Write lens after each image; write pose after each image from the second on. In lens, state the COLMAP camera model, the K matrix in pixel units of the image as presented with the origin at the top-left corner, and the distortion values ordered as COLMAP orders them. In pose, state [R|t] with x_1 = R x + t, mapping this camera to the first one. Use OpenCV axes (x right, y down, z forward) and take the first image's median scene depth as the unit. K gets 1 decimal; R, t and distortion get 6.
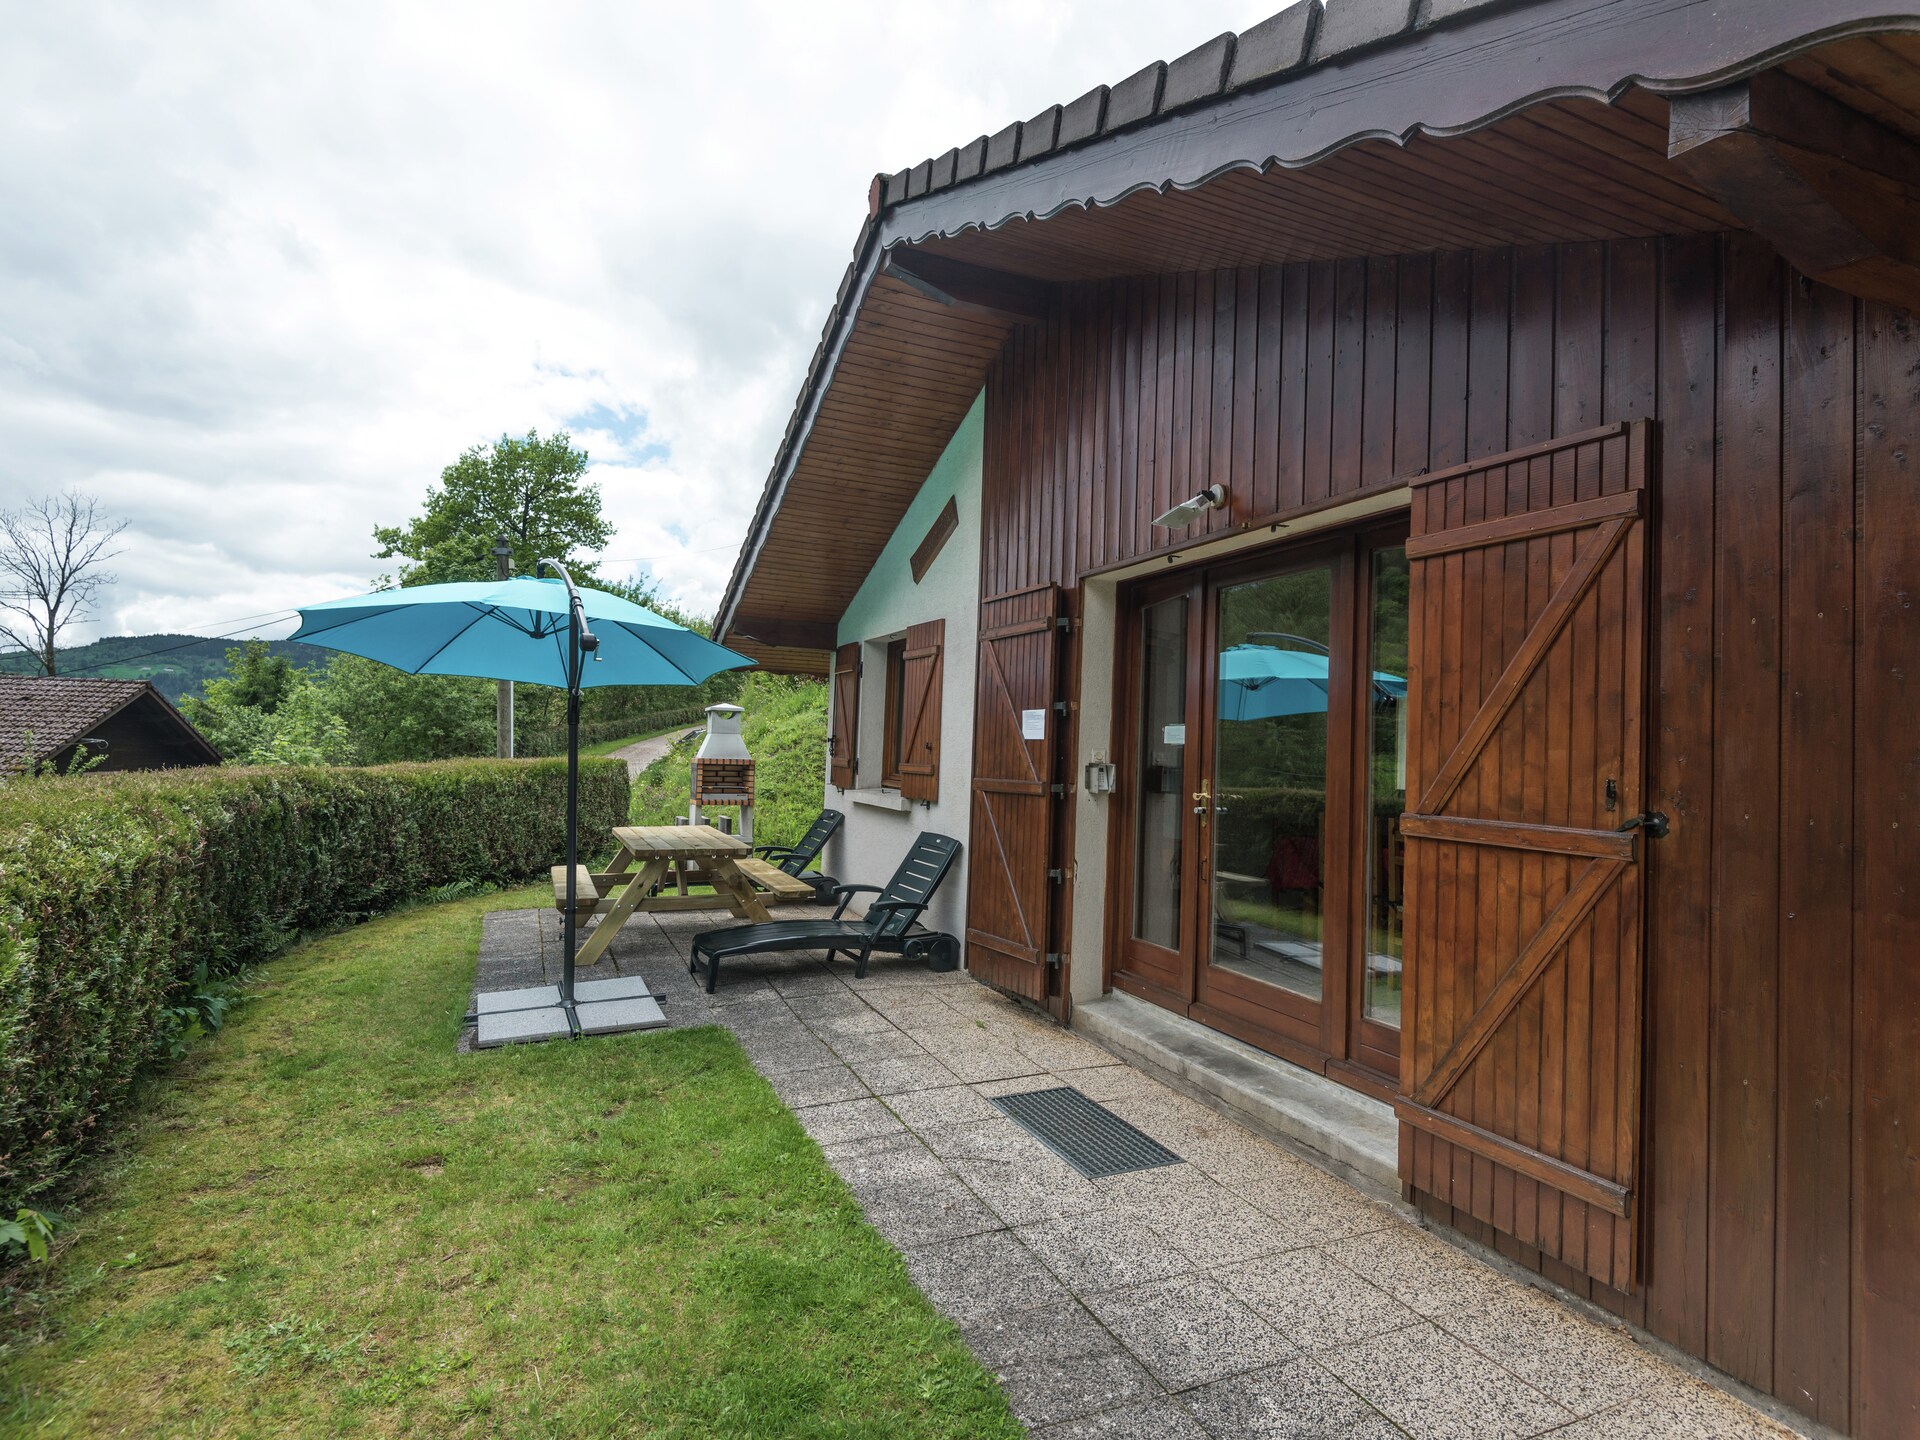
lens RADIAL K [[982.9, 0, 960.0], [0, 982.9, 720.0], [0, 0, 1]] dist [0.040170, -0.029540]
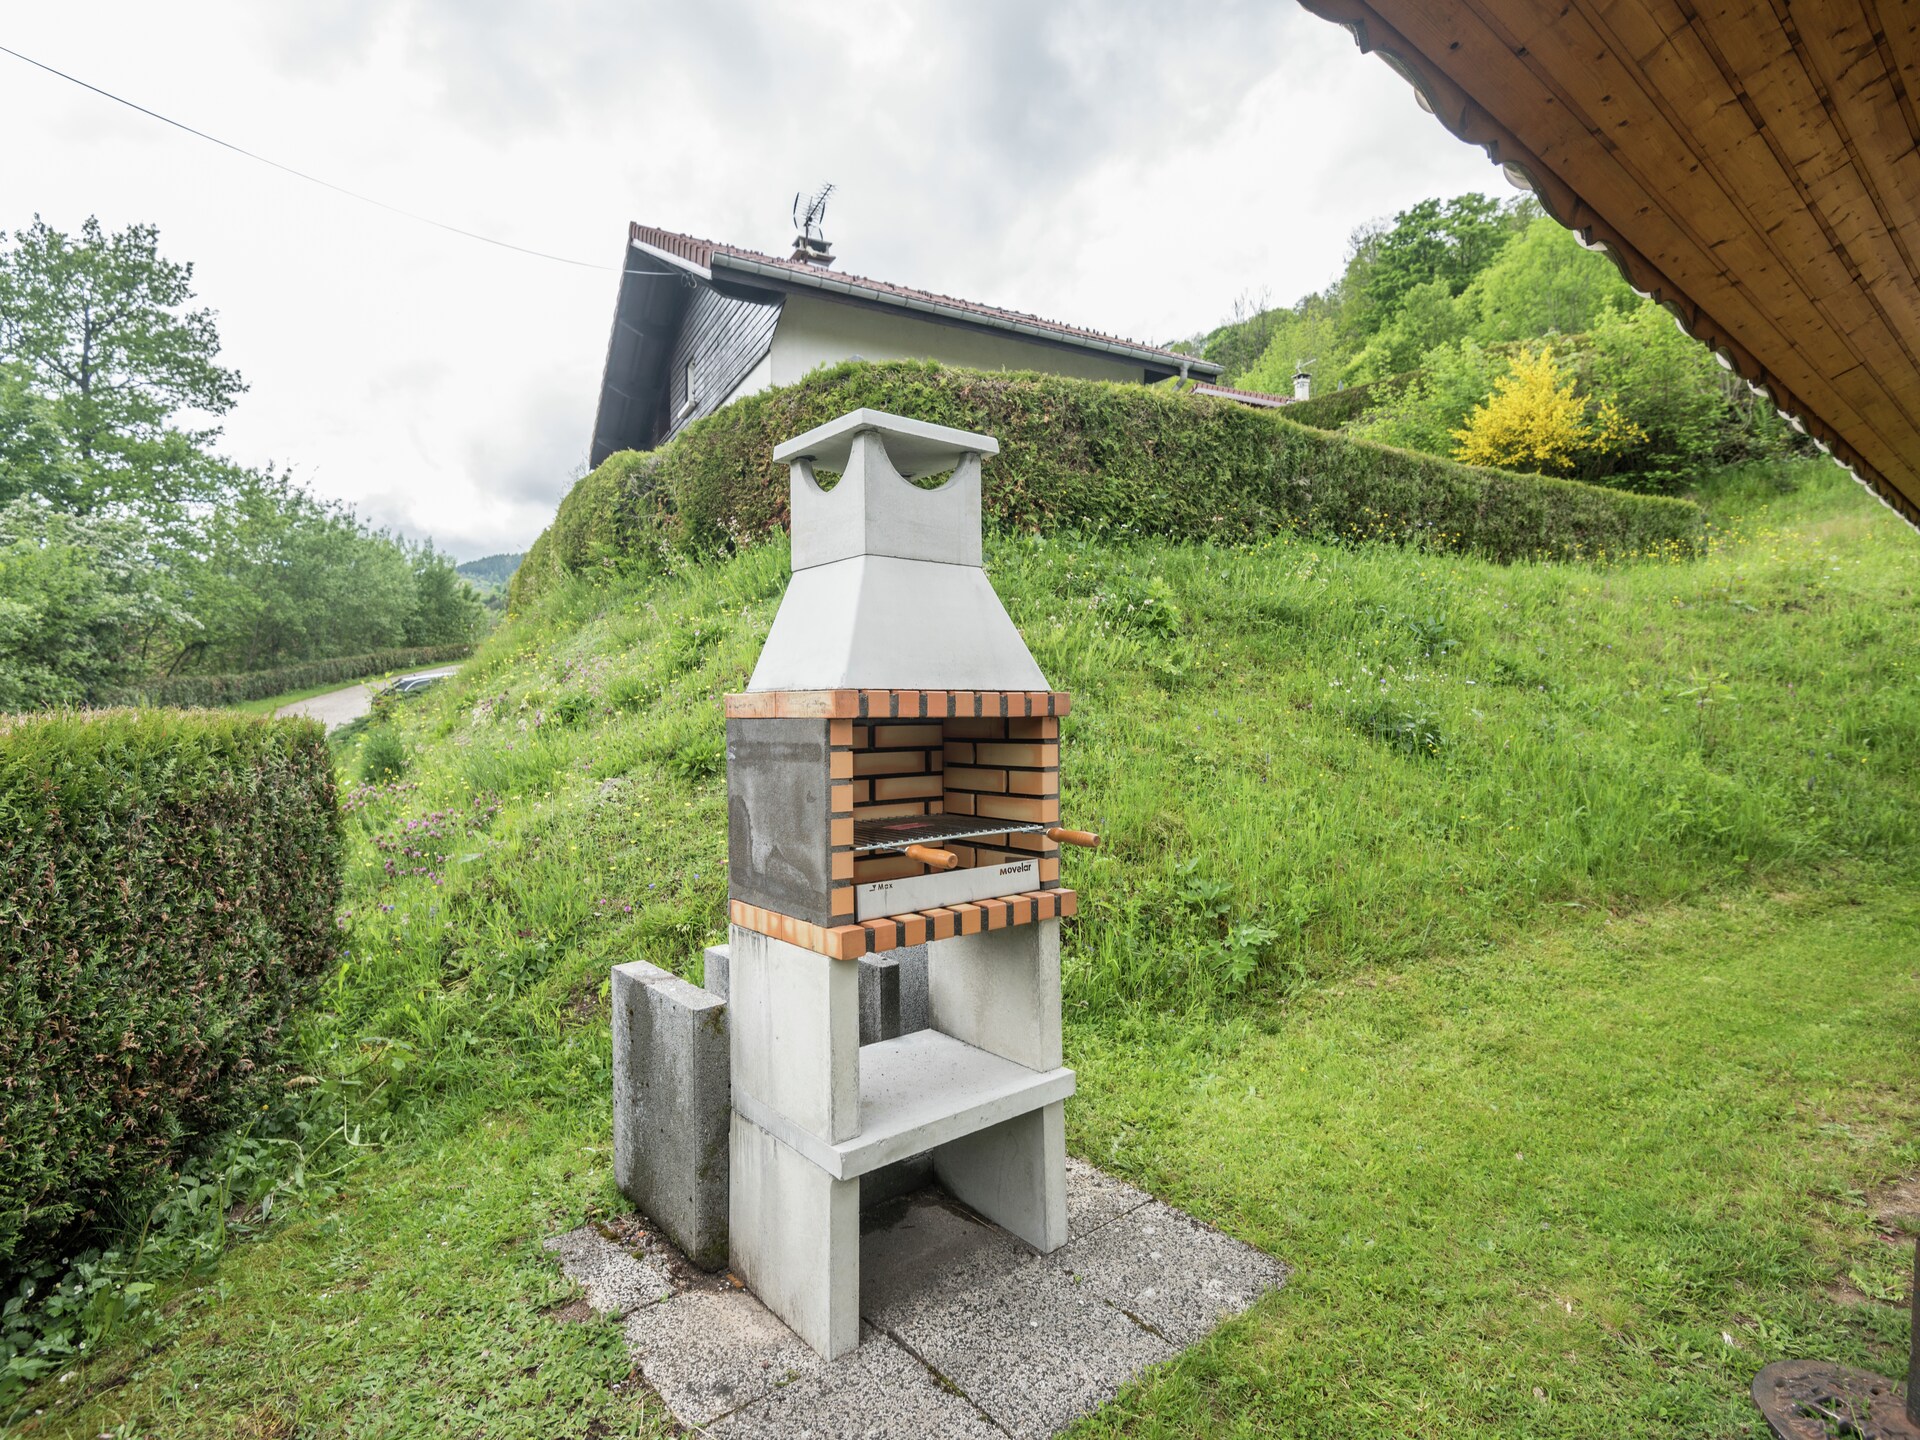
lens RADIAL K [[987.7, 0, 960.0], [0, 987.7, 720.0], [0, 0, 1]] dist [-0.001449, -0.001658]
pose [[0.960846, -0.034623, 0.274912, -0.602619], [0.020880, 0.998389, 0.052762, 0.074913], [-0.276295, -0.044956, 0.960021, 1.709876]]
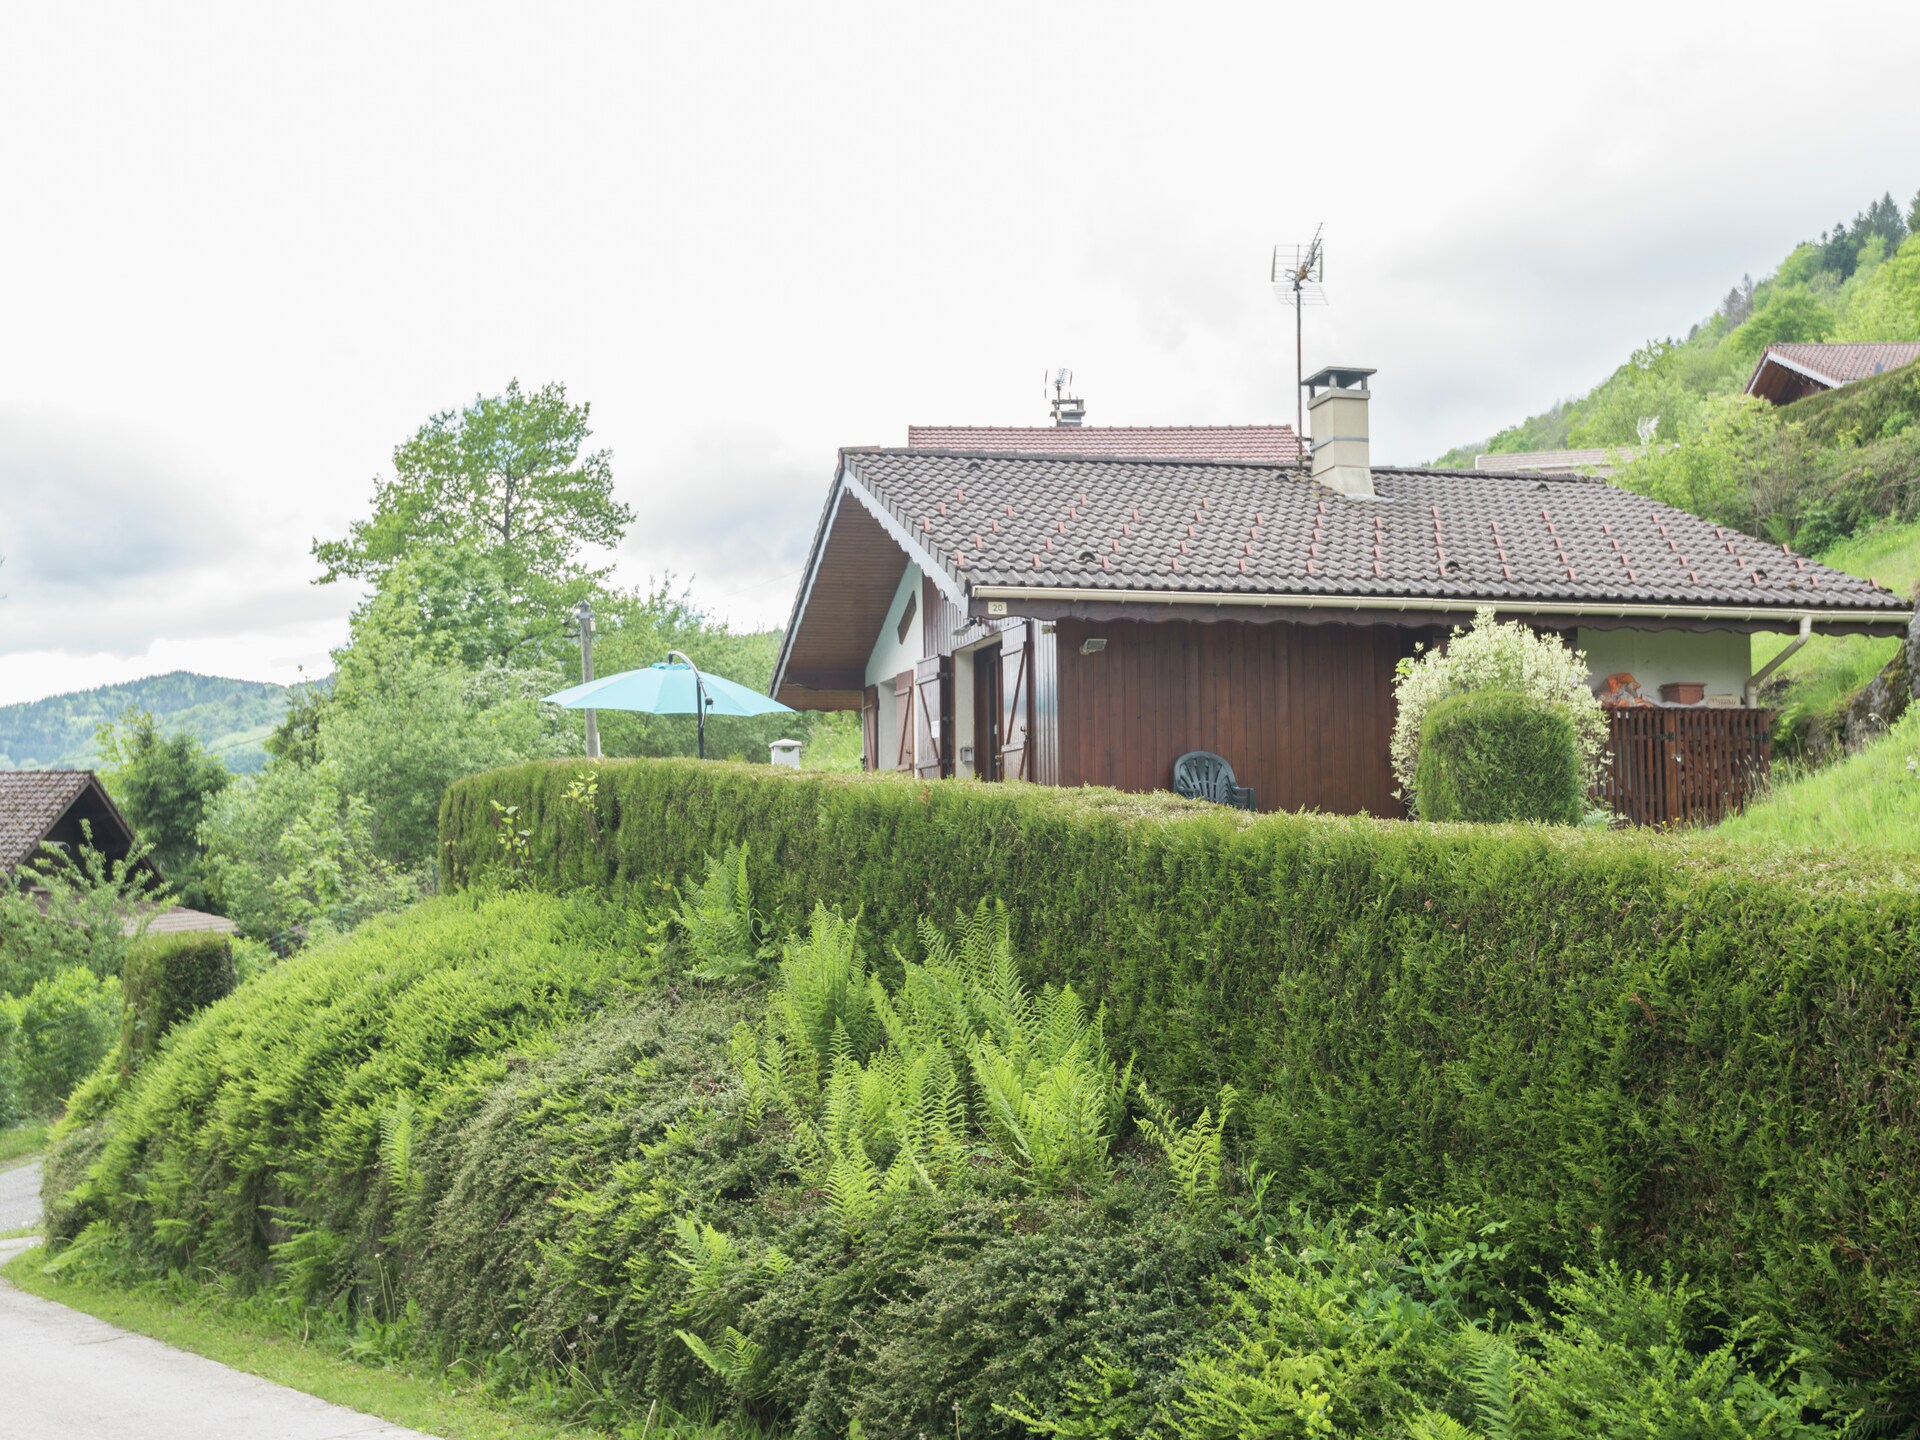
lens RADIAL K [[2122.7, 0, 960.0], [0, 2122.7, 720.0], [0, 0, 1]] dist [0.010612, -0.000228]
pose [[0.984347, -0.060347, -0.165590, 0.817045], [0.054077, 0.997648, -0.042122, 0.164895], [0.167743, 0.032508, 0.985295, -3.082746]]
